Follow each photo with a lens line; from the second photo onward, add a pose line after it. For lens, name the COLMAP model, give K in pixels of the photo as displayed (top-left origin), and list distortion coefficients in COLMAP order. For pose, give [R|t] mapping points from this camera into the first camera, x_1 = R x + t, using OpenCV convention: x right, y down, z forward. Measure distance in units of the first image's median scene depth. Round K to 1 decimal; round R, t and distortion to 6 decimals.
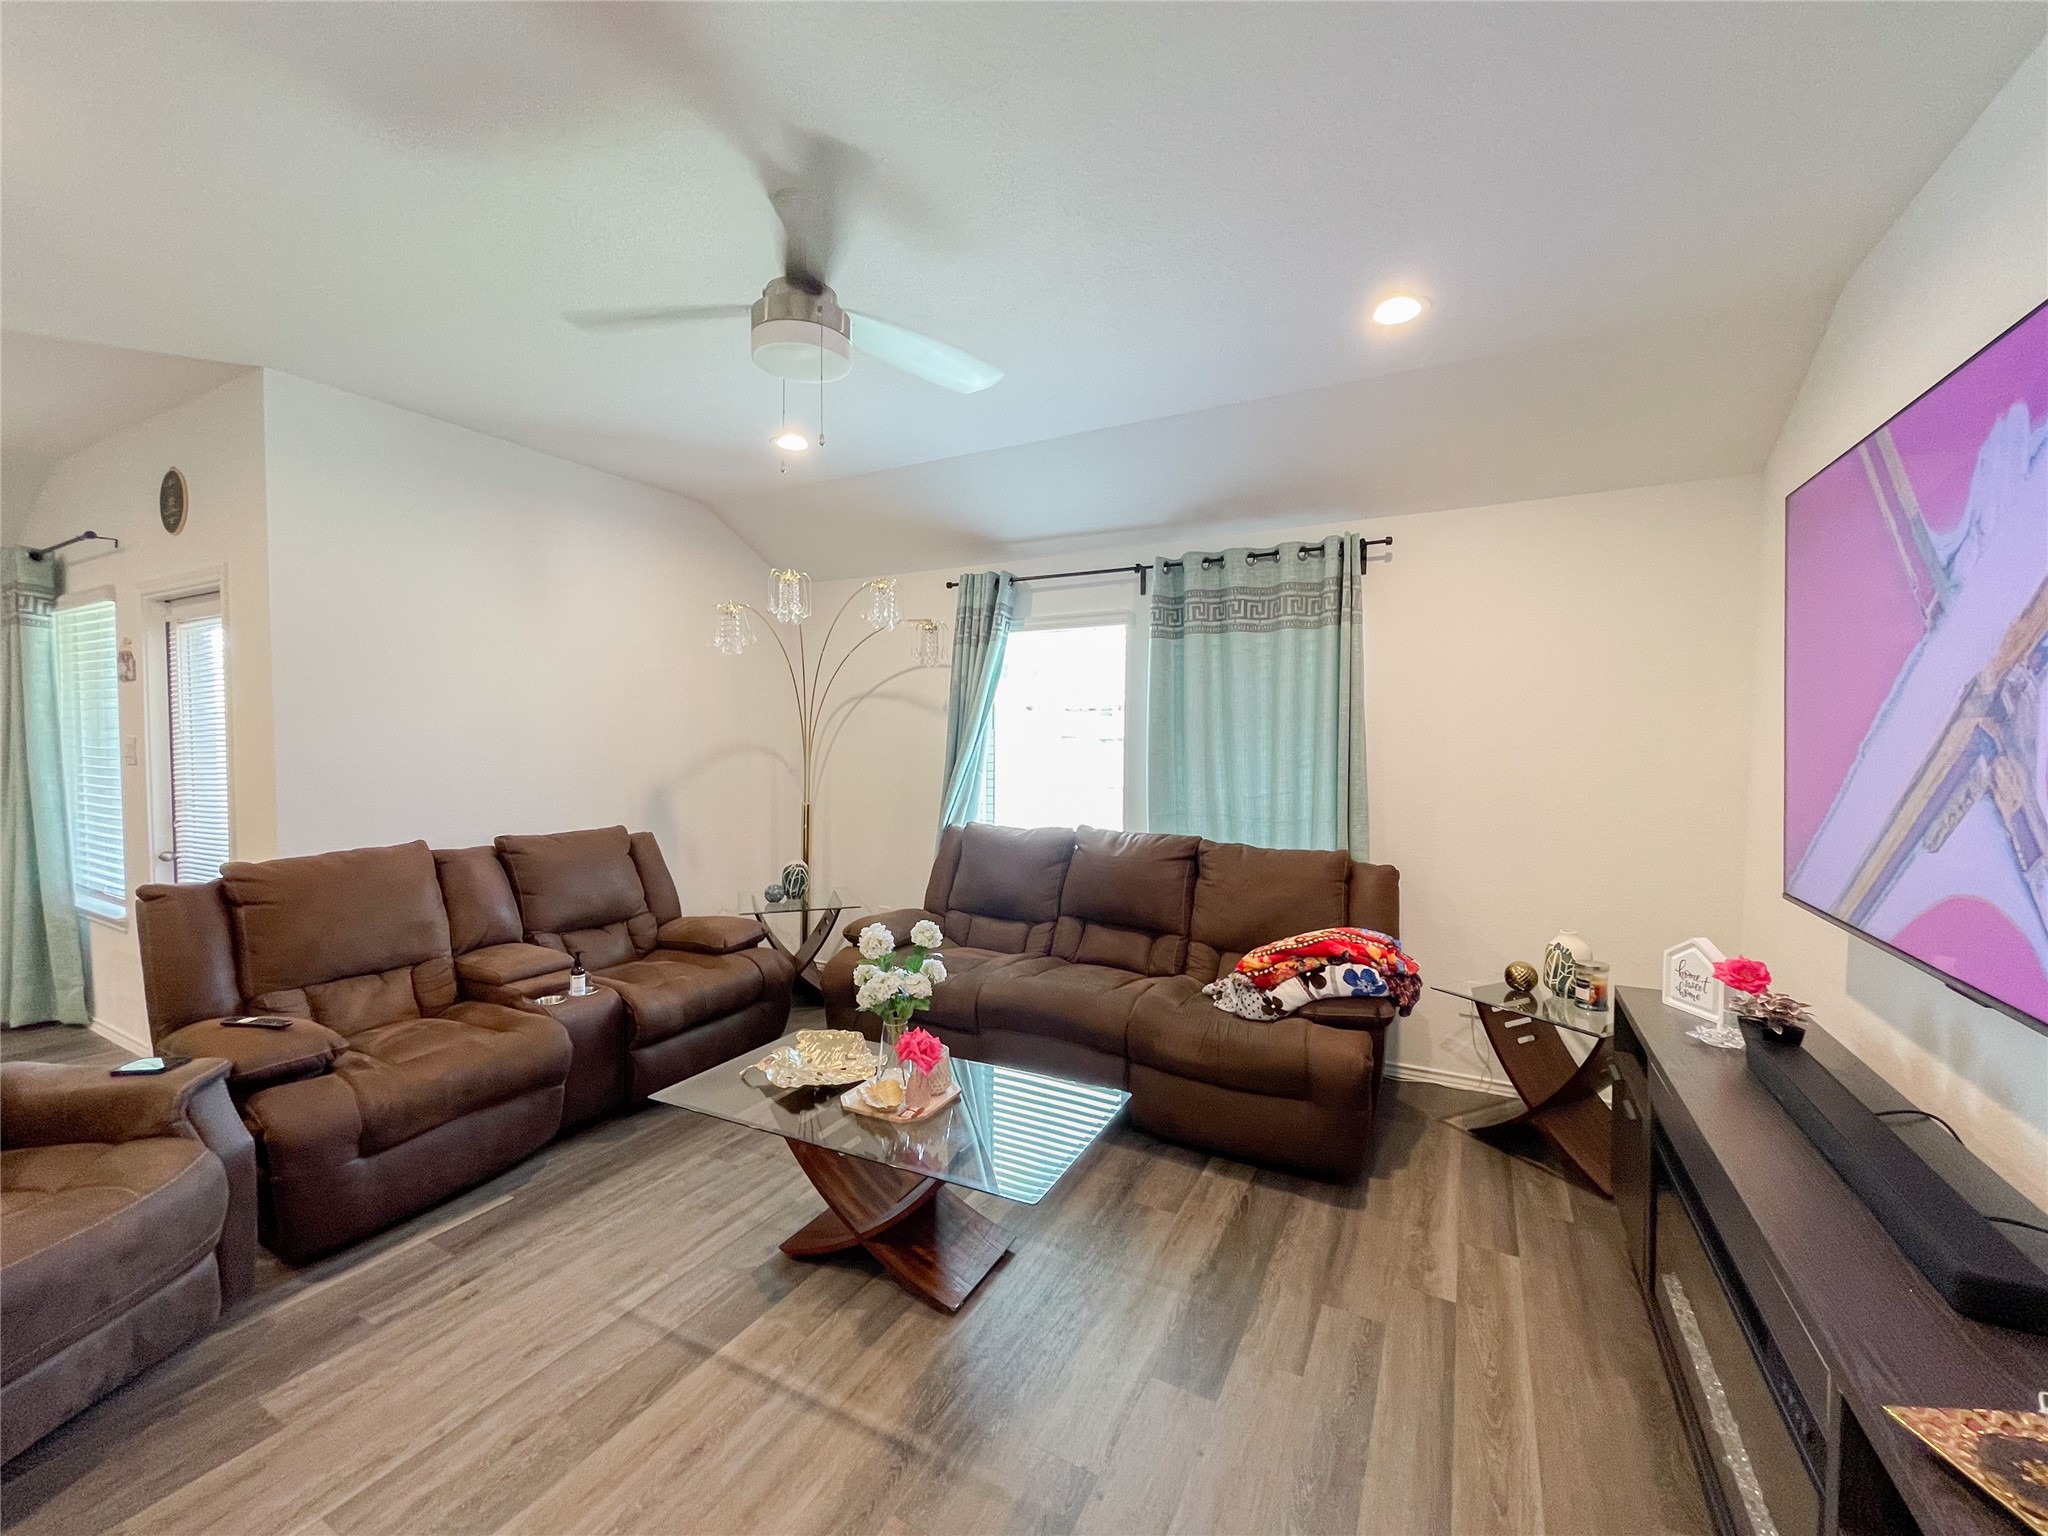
lens RADIAL K [[836.3, 0, 1019.6], [0, 836.3, 769.8], [0, 0, 1]] dist [-0.008065, 0.000181]
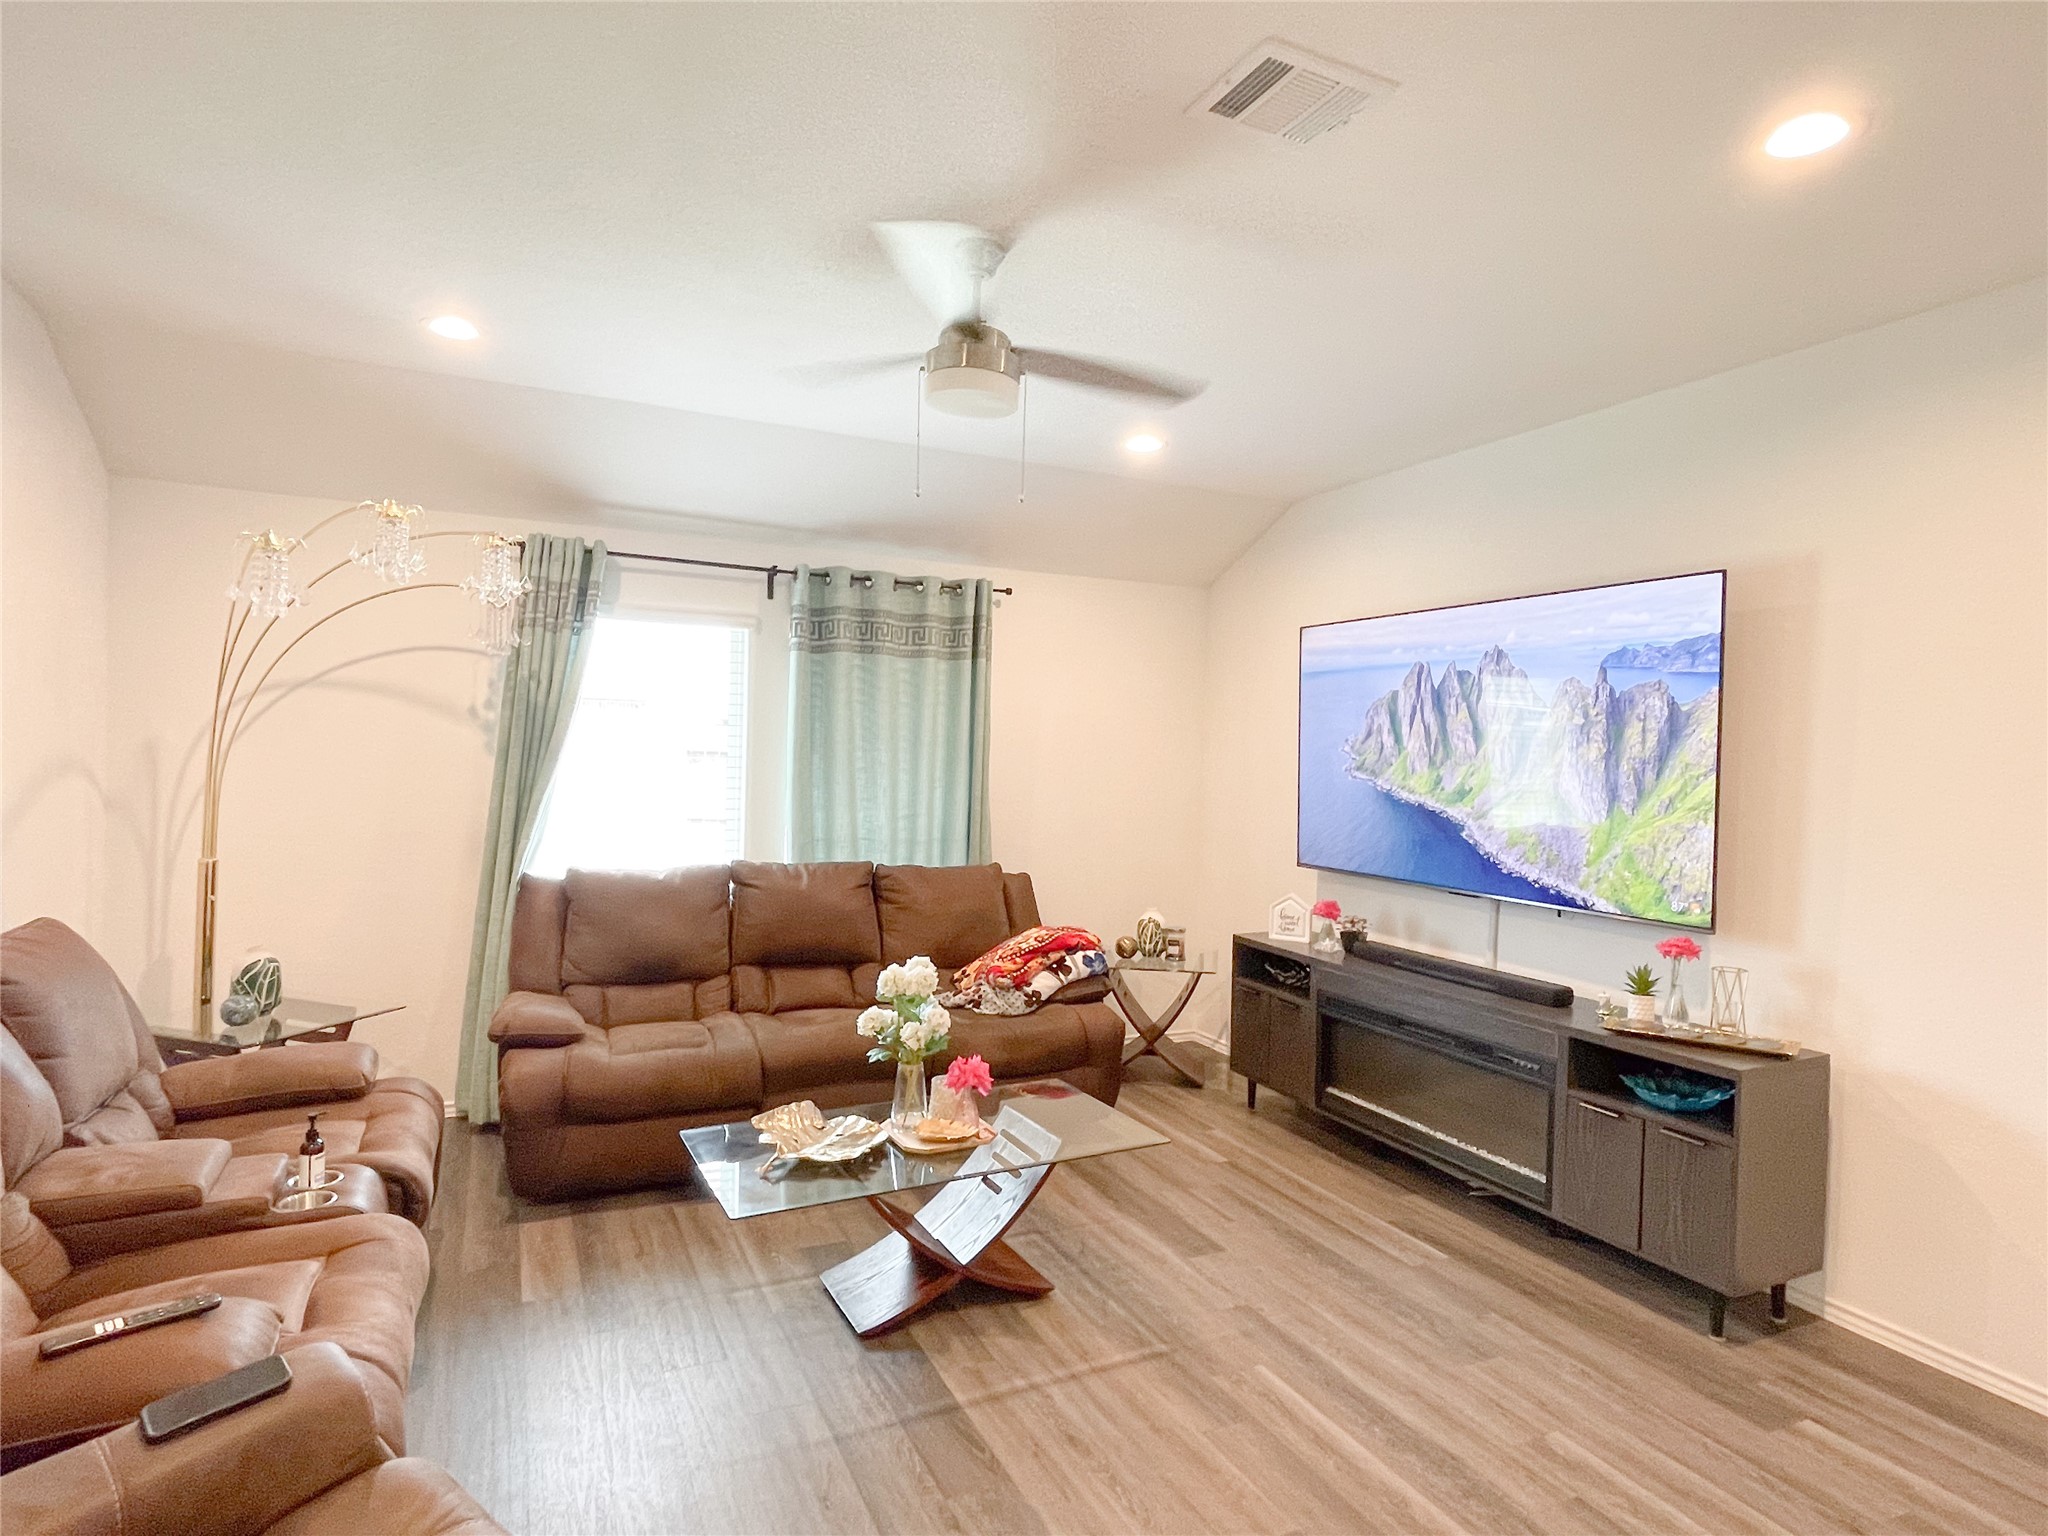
lens RADIAL K [[1117.2, 0, 1038.2], [0, 1117.2, 760.2], [0, 0, 1]] dist [0.030643, -0.001442]
pose [[0.573316, 0.005926, 0.819313, -0.778164], [0.006821, 0.999905, -0.012005, -0.022562], [-0.819306, 0.012471, 0.573220, 0.085251]]
